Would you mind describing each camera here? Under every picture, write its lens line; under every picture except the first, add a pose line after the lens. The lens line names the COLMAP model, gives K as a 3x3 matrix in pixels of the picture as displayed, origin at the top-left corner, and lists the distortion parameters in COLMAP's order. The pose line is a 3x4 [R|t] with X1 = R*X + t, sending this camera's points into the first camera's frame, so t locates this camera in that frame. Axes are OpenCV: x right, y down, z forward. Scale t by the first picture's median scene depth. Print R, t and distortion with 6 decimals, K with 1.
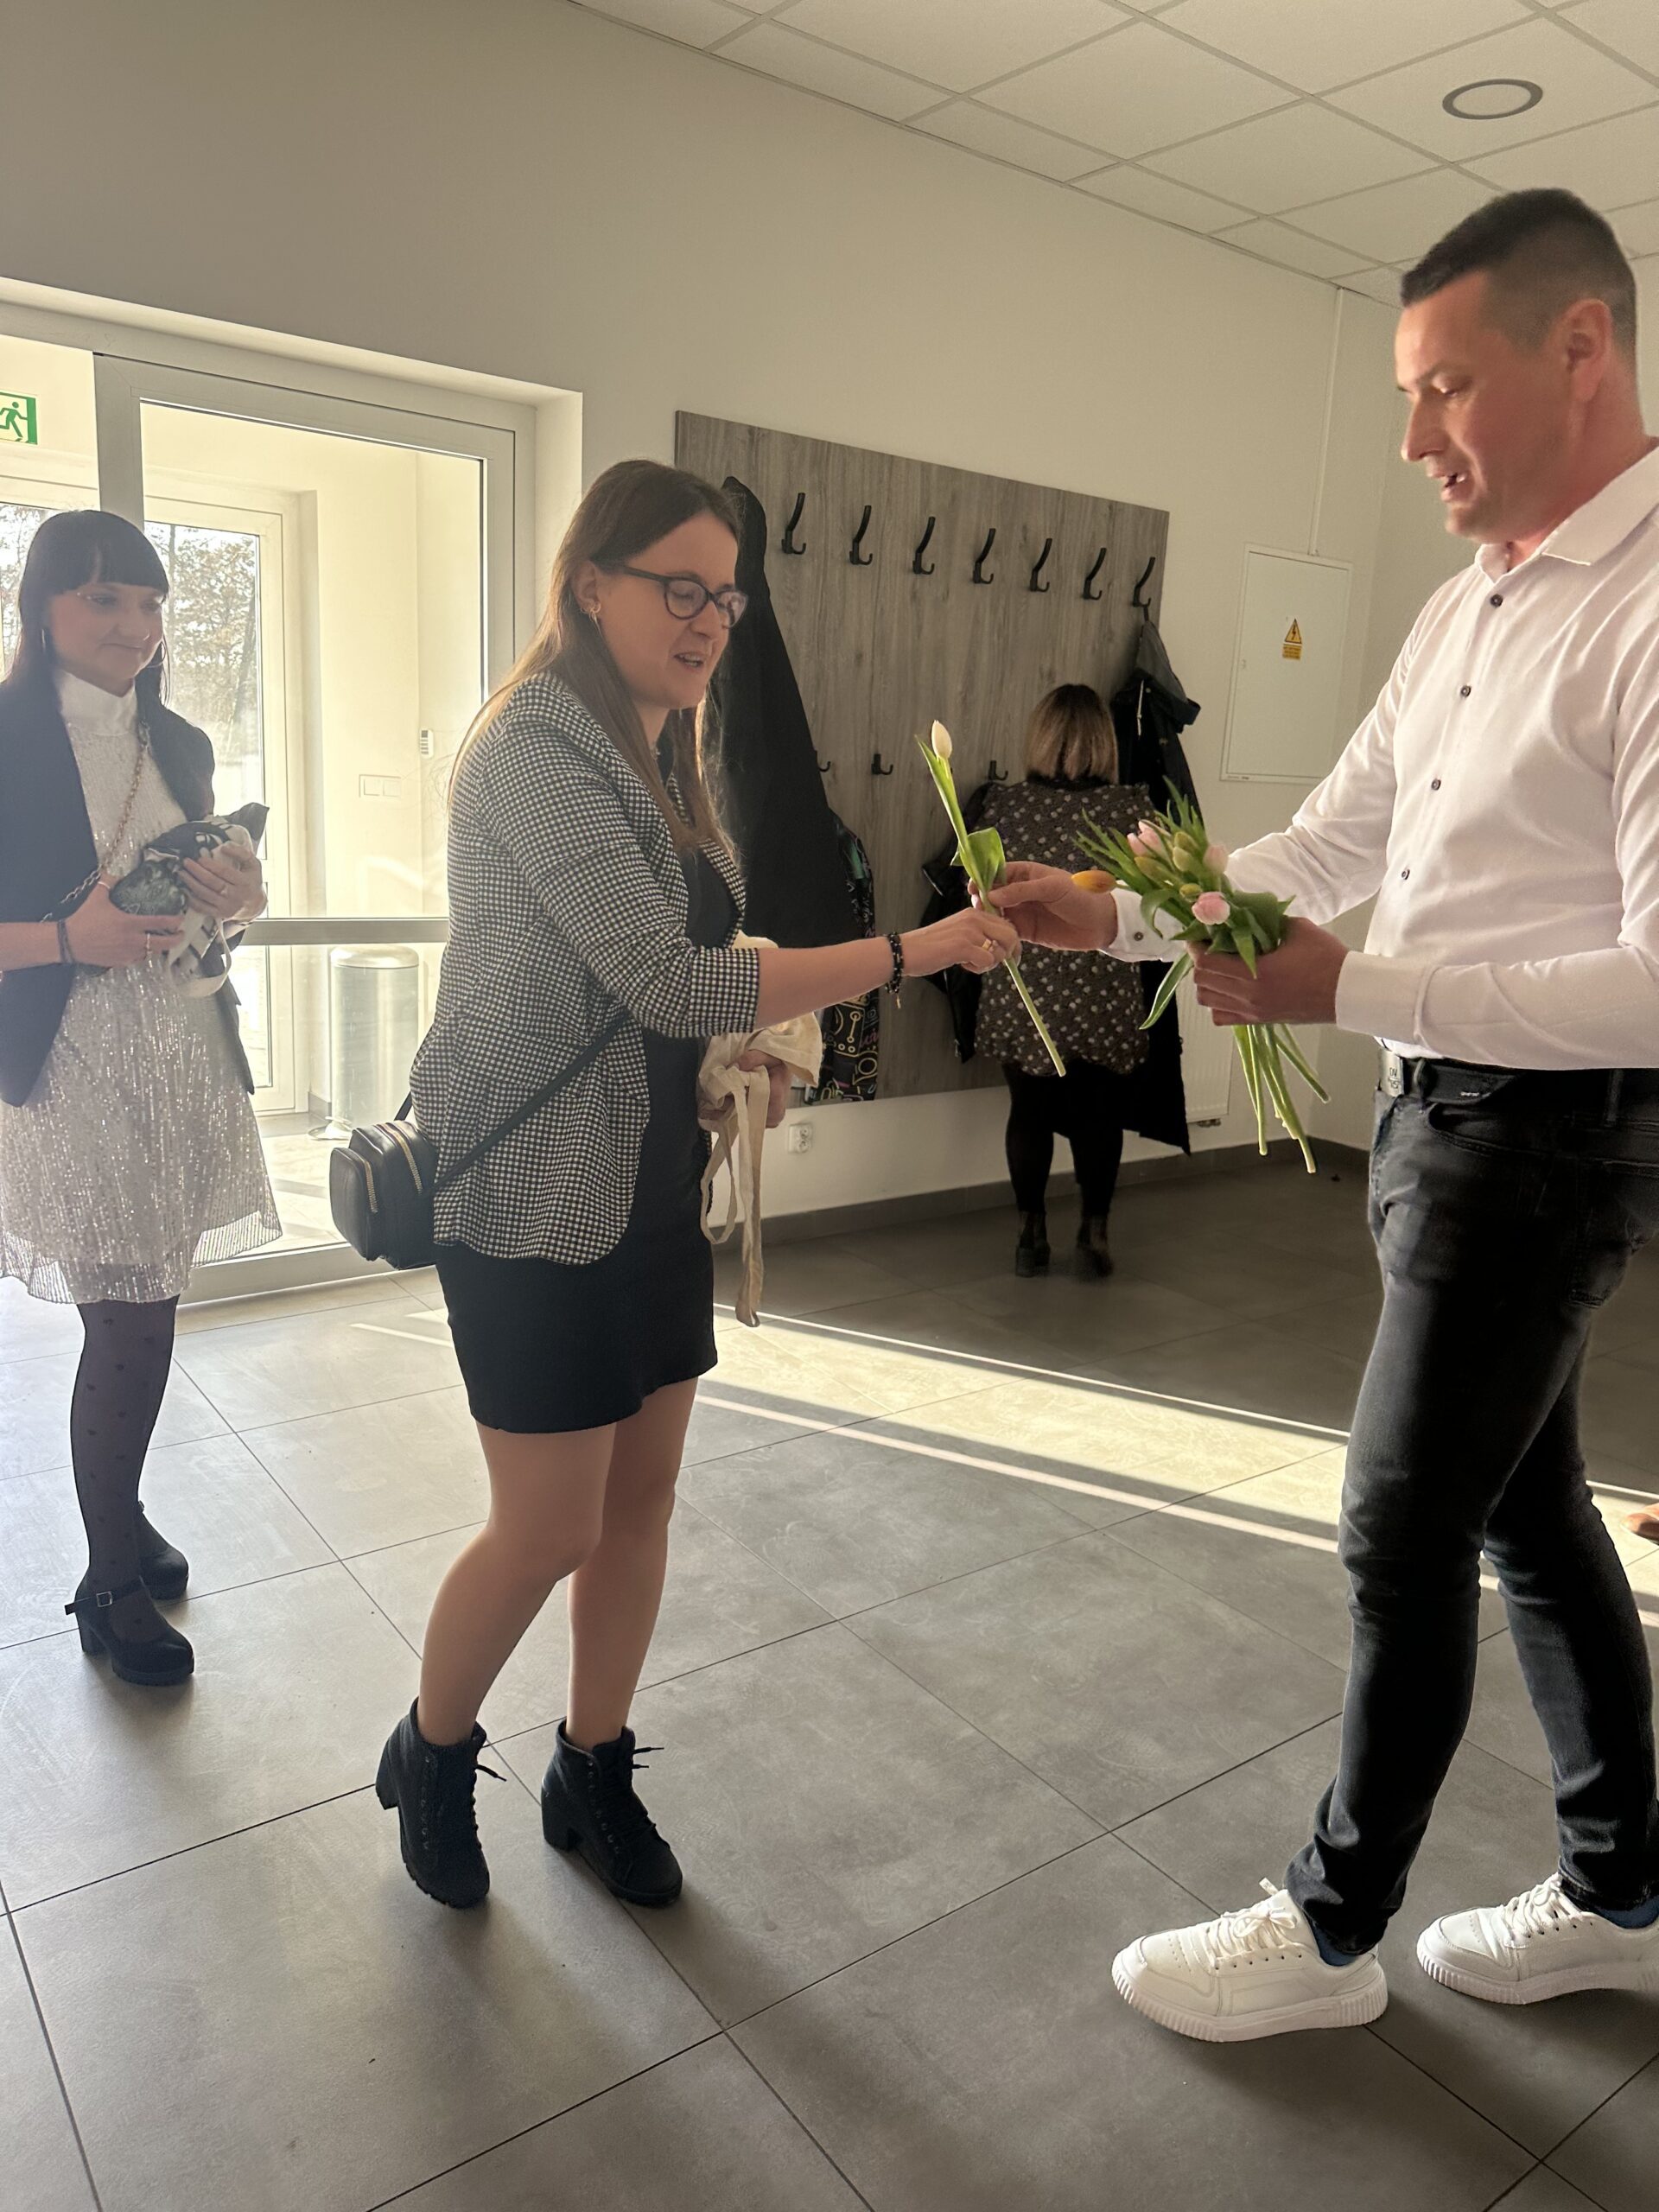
lens RADIAL K [[1563.5, 0, 831.0], [0, 1563.5, 1093.6], [0, 0, 1]] dist [0.027179, -0.041569]
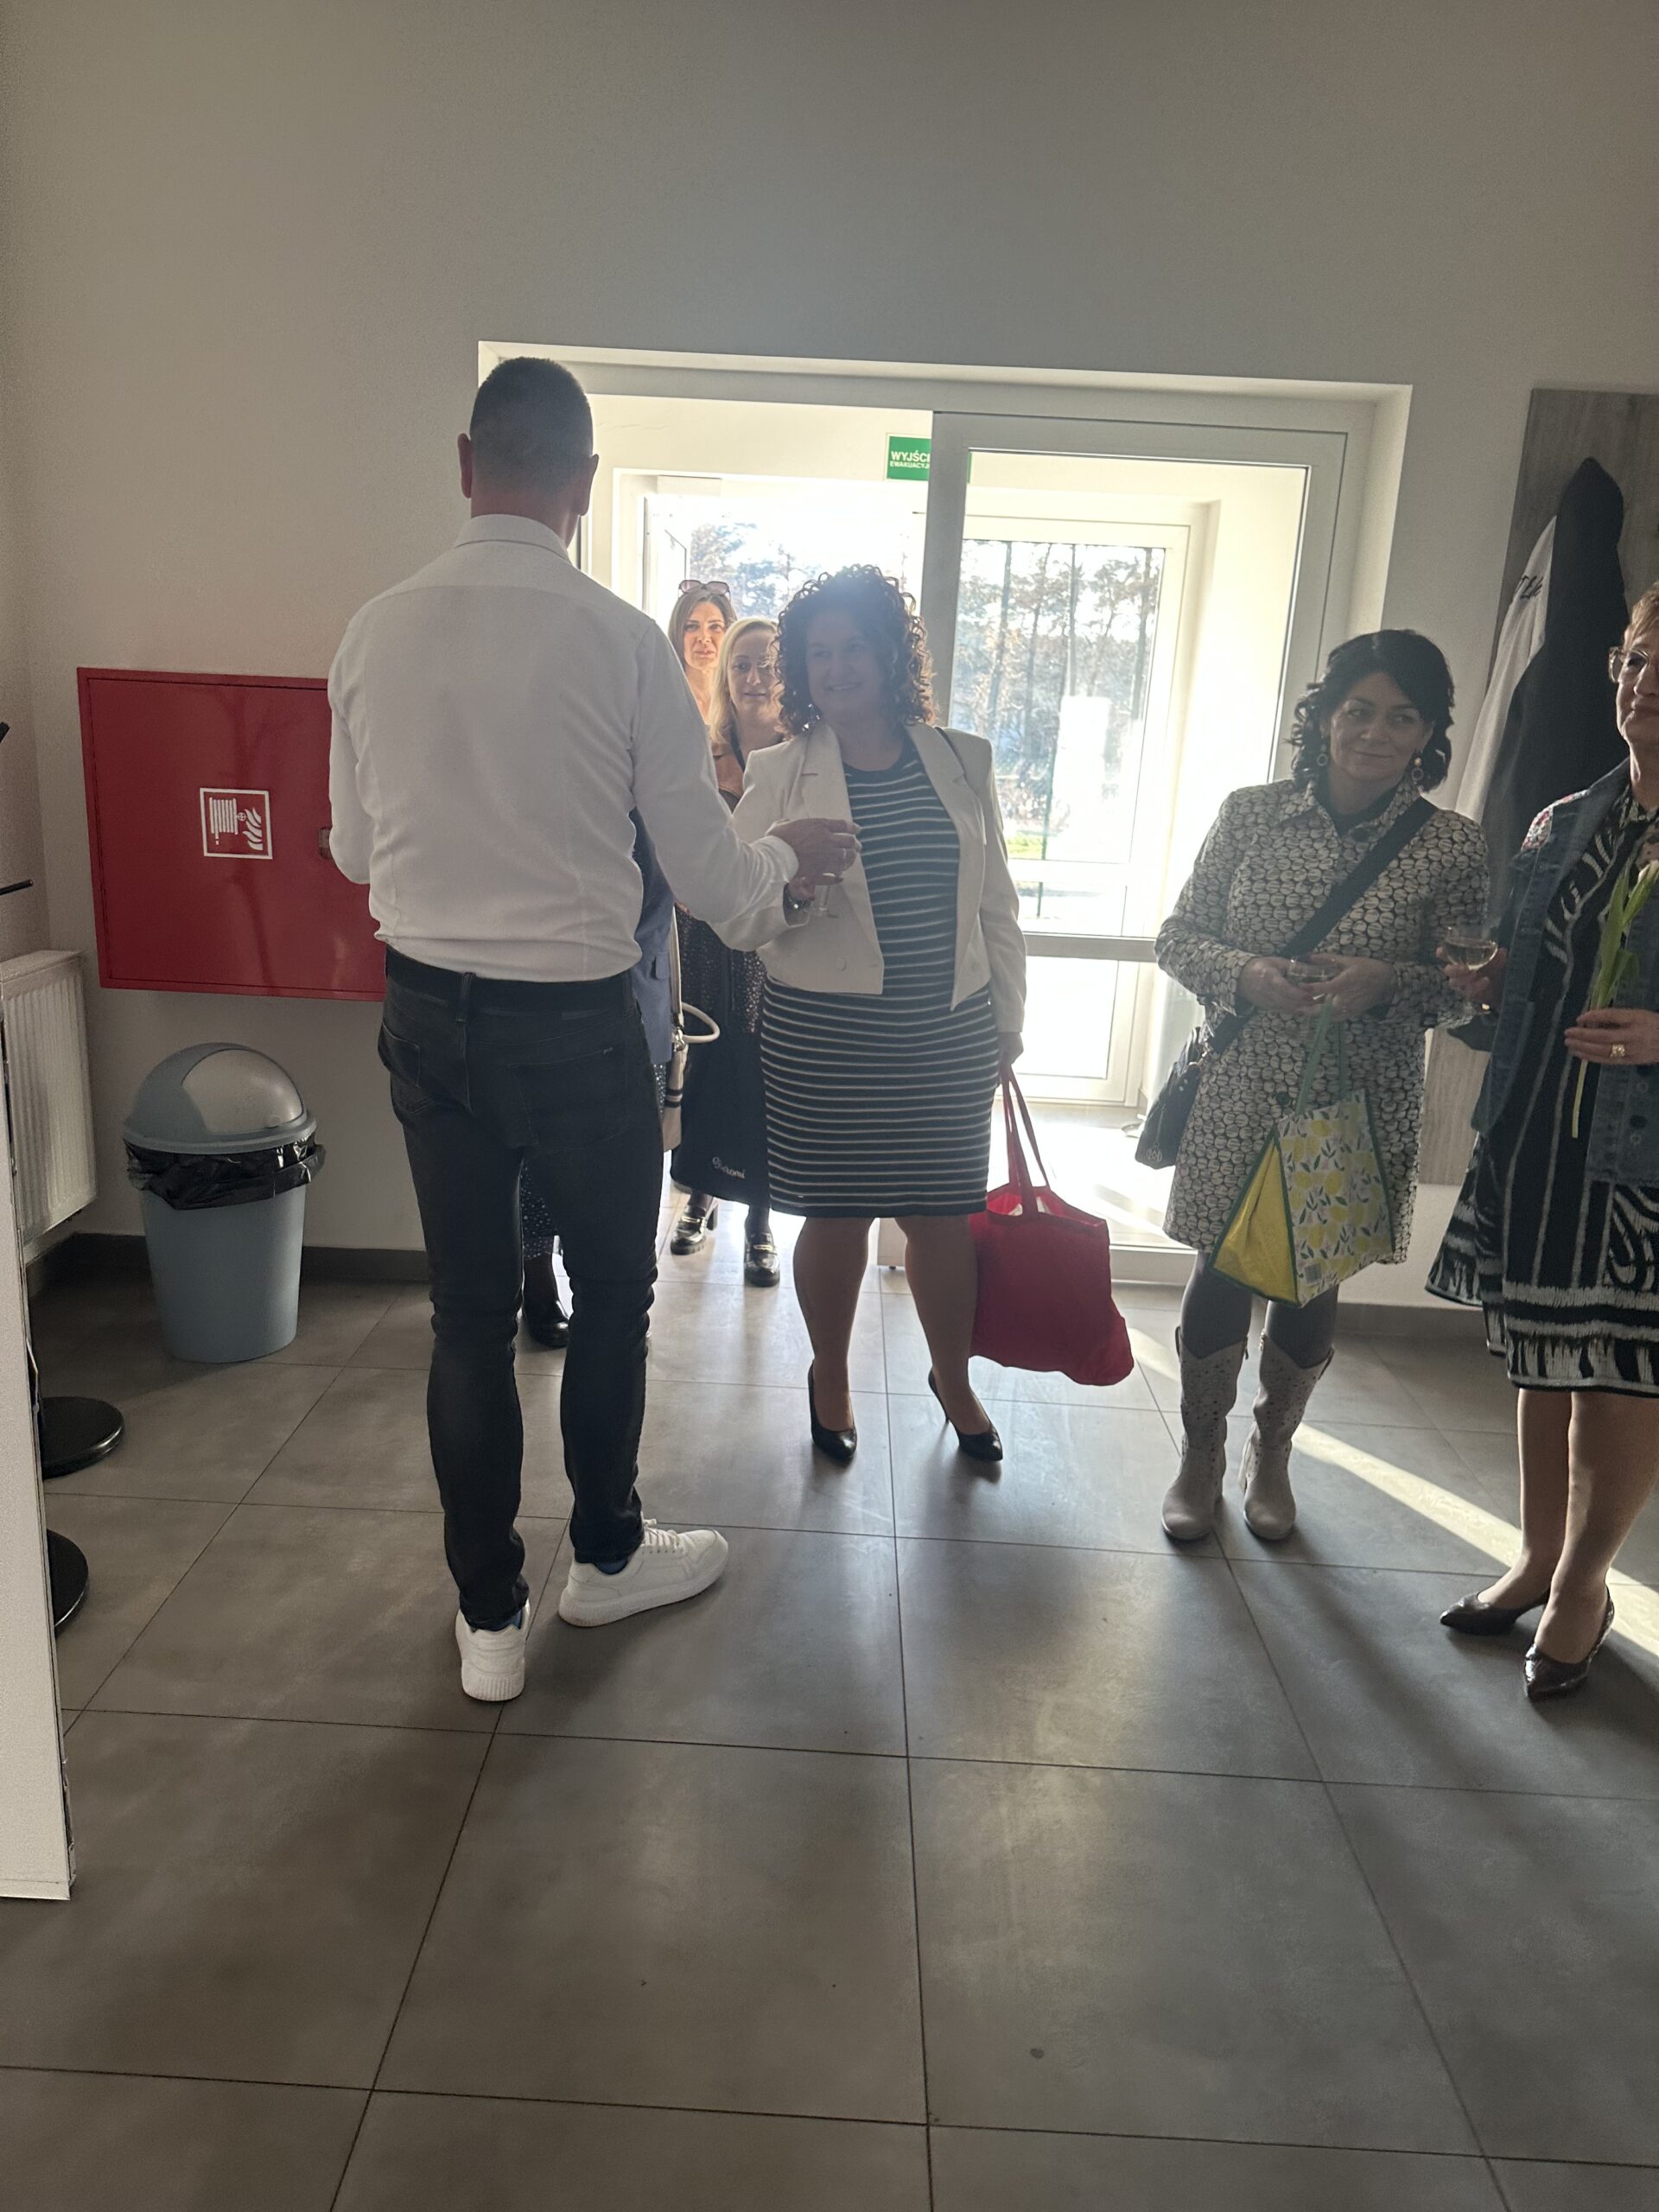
lens RADIAL K [[1563.5, 0, 824.5], [0, 1563.5, 1101.3], [0, 0, 1]] dist [0.027179, -0.041569]
pose [[0.794704, 0.139957, -0.590642, 0.153959], [-0.129749, 0.989733, 0.059947, -0.038126], [0.592968, 0.028995, 0.804704, 0.063359]]
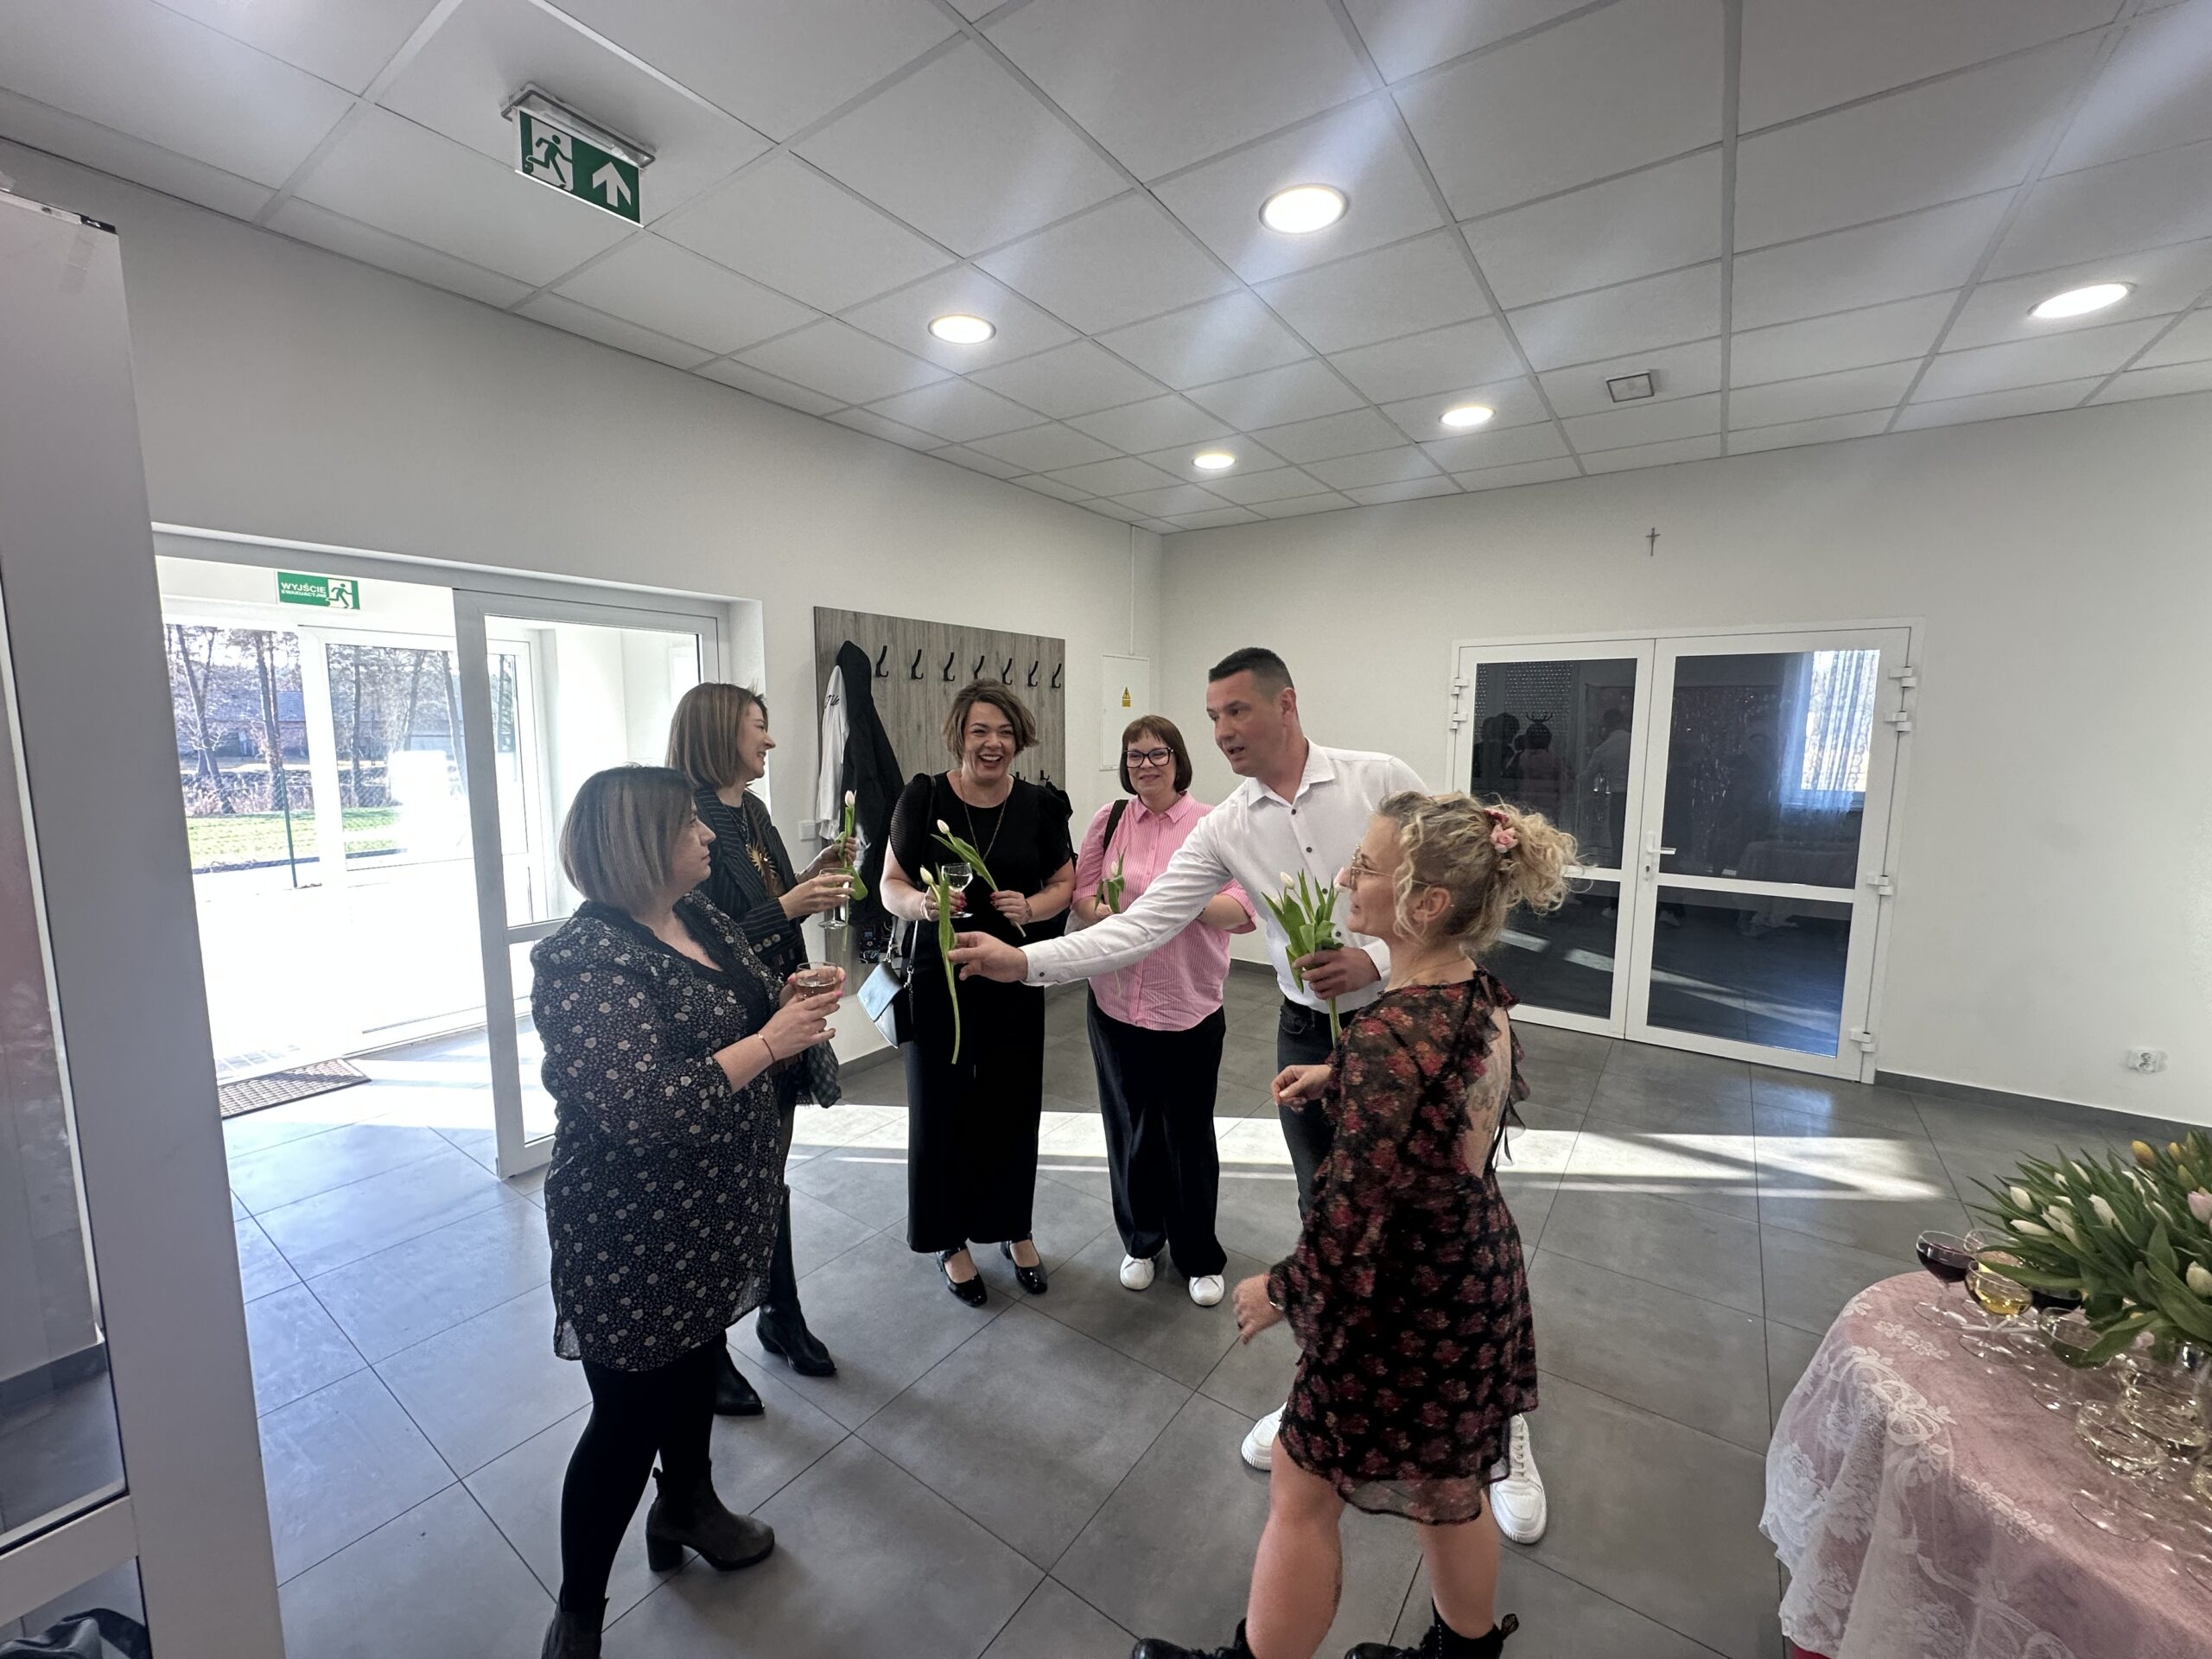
lens RADIAL K [[878.7, 0, 1103.3], [0, 878.7, 830.2], [0, 0, 1]] dist [-0.006989, -0.000480]
pose [[0.948540, -0.080915, 0.306145, -0.105998], [0.101698, 0.993428, -0.052526, -0.089222], [-0.299882, 0.080958, 0.950535, -0.027851]]
